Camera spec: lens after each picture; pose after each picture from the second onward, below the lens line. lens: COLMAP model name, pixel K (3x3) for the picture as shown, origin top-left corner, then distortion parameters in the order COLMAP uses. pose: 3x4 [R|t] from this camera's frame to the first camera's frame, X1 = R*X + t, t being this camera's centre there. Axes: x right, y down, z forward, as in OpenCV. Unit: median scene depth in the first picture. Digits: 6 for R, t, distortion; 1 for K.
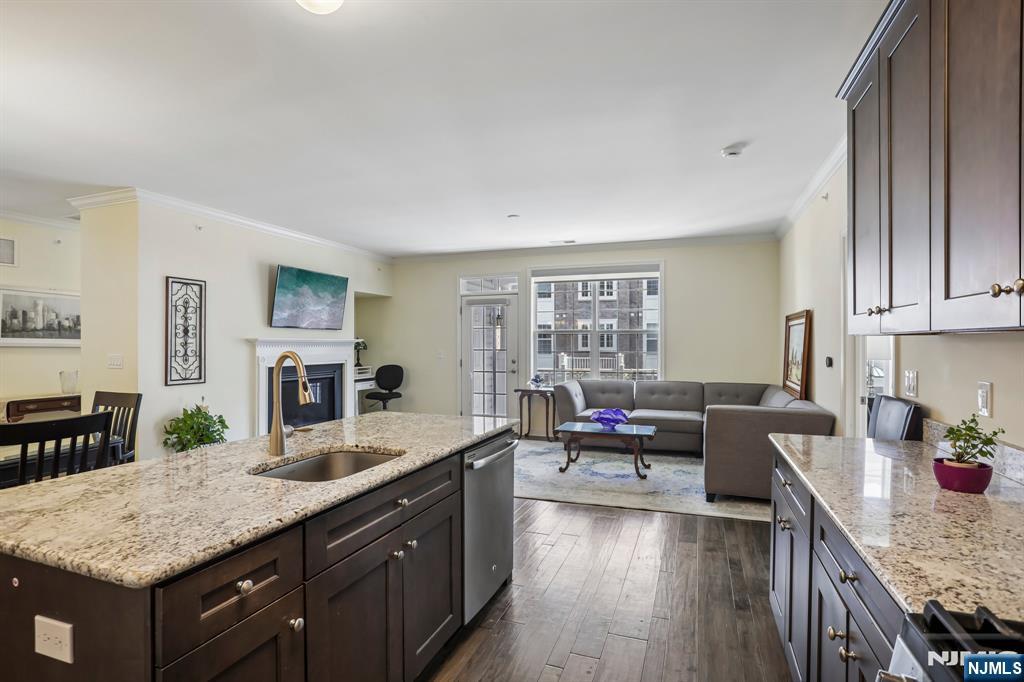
lens RADIAL K [[510.1, 0, 492.3], [0, 510.1, 344.7], [0, 0, 1]] dist [-0.028270, 0.009967]
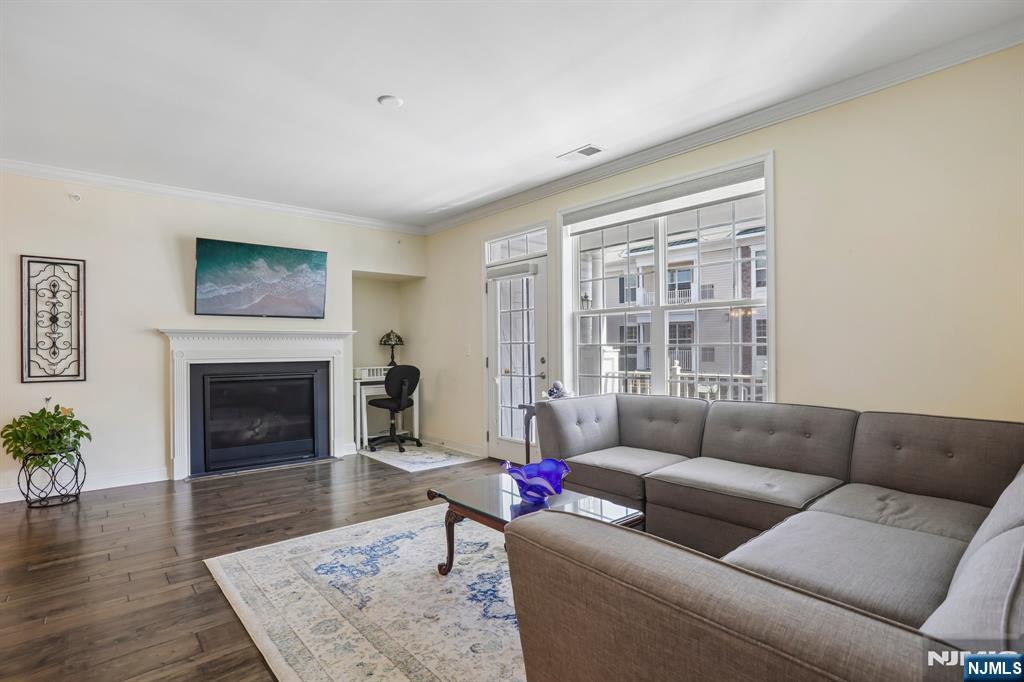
lens RADIAL K [[510.1, 0, 492.4], [0, 510.1, 352.2], [0, 0, 1]] dist [-0.028270, 0.009967]
pose [[0.877139, -0.000434, -0.480237, 0.434318], [0.005003, 0.999954, 0.008234, 0.024608], [0.480211, -0.009625, 0.877100, 0.592995]]
